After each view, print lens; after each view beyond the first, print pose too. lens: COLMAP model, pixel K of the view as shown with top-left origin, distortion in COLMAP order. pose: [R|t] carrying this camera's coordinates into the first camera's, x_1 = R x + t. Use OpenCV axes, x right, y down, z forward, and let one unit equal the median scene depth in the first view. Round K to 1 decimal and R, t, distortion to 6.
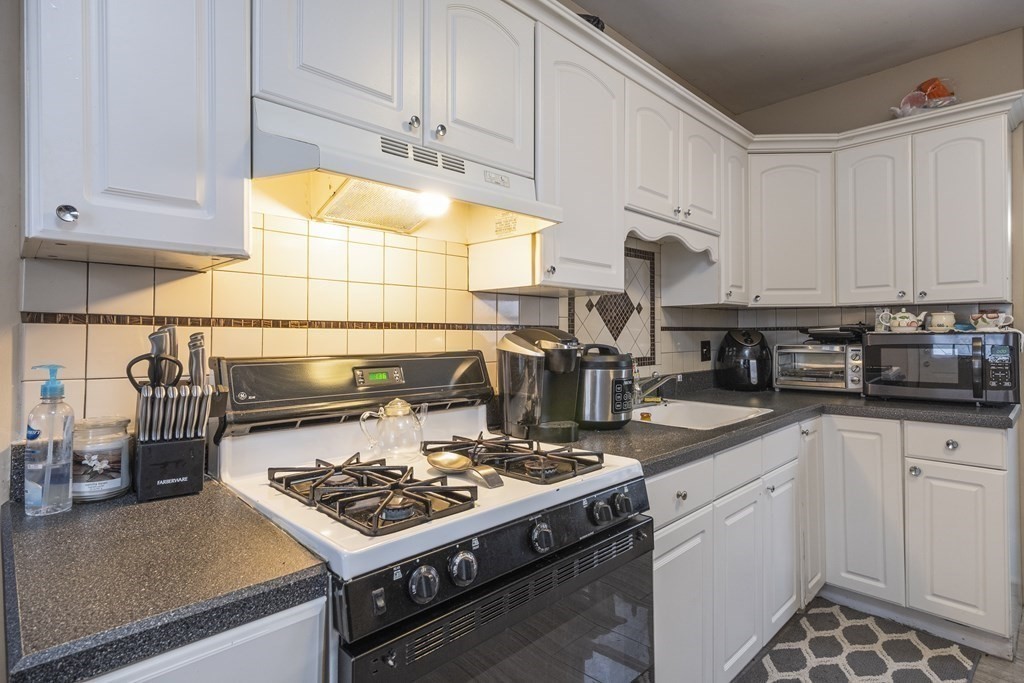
lens RADIAL K [[526.6, 0, 512.7], [0, 526.6, 329.2], [0, 0, 1]] dist [0.003151, 0.000598]
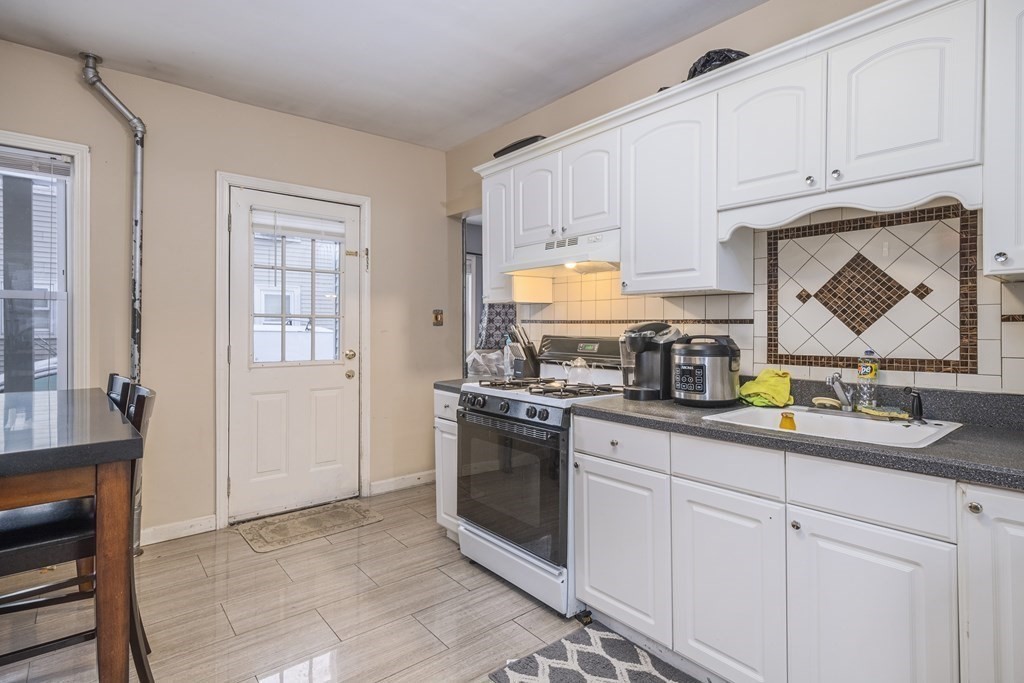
lens RADIAL K [[526.6, 0, 512.7], [0, 526.6, 329.2], [0, 0, 1]] dist [0.003151, 0.000598]
pose [[-0.088114, 0.005299, -0.996096, 1.130495], [0.008500, 0.999953, 0.004567, 0.005165], [0.996074, -0.008065, -0.088155, 0.561646]]
